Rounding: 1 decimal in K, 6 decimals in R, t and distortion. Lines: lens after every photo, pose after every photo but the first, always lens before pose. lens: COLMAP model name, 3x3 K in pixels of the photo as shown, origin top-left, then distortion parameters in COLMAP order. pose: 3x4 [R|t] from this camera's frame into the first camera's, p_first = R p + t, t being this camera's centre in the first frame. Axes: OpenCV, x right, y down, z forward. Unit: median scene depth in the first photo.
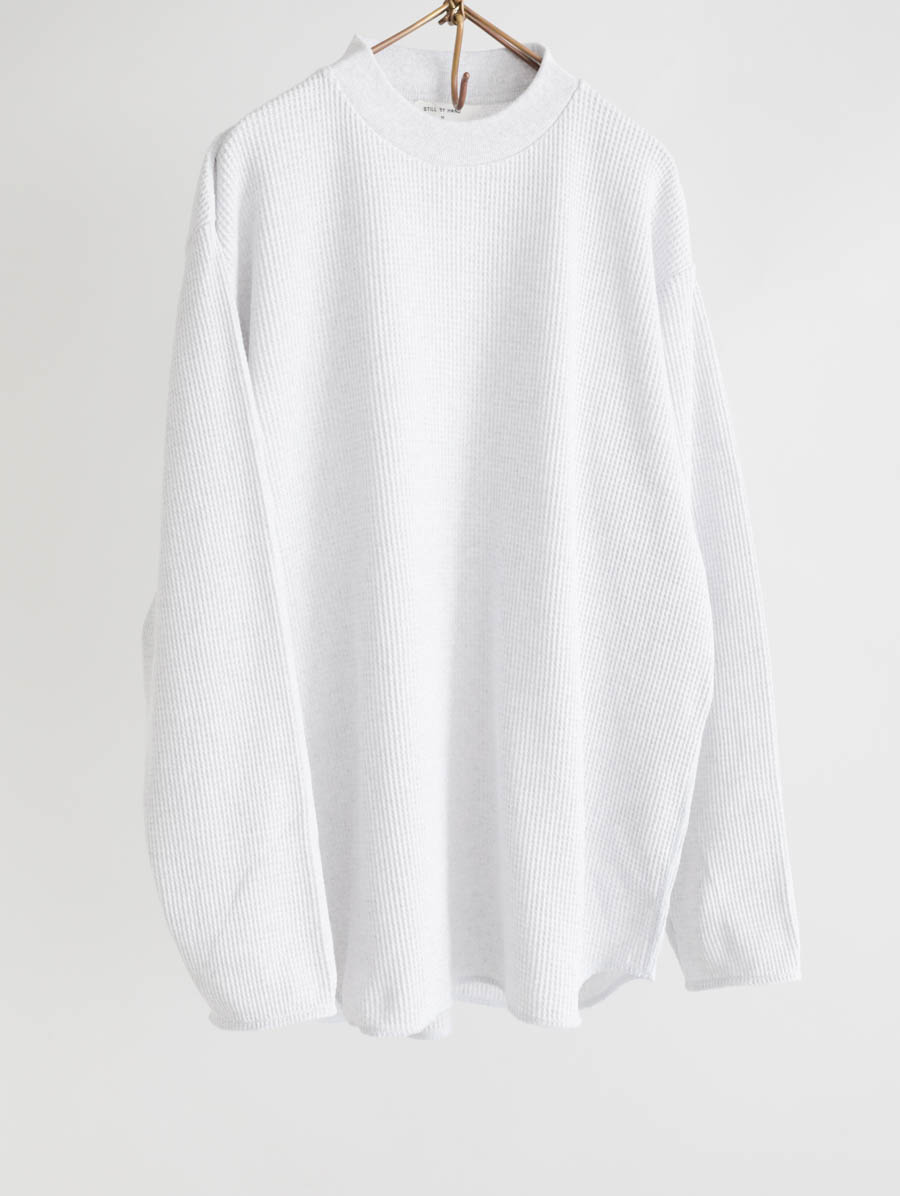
lens RADIAL K [[1670.9, 0, 450.0], [0, 1670.9, 598.0], [0, 0, 1]] dist [0.005522, 0.053978]
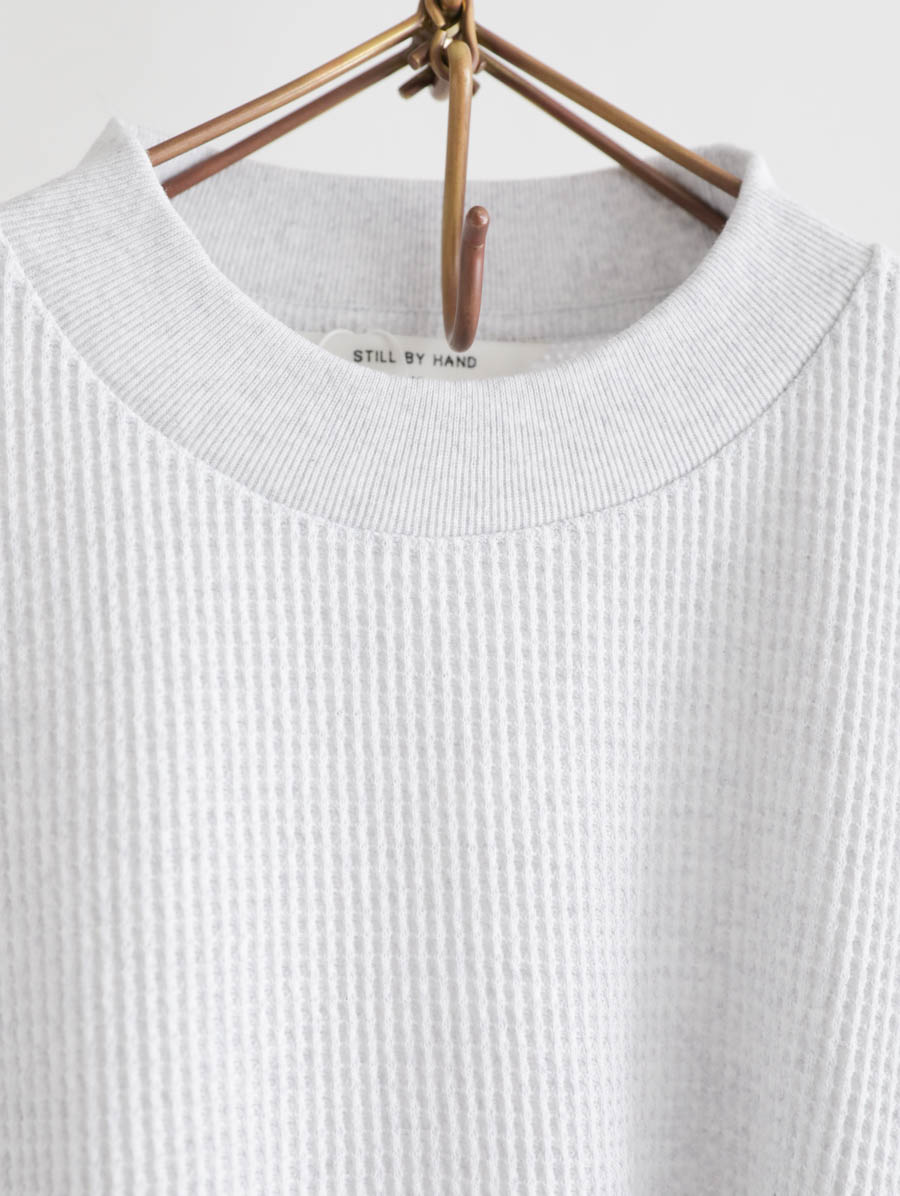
lens RADIAL K [[1666.7, 0, 450.0], [0, 1666.7, 598.0], [0, 0, 1]] dist [-0.024999, -0.055535]
pose [[0.996185, -0.014617, -0.086031, 0.028665], [-0.002249, 0.981243, -0.192759, -0.197099], [0.087235, 0.192218, 0.977467, 0.739368]]
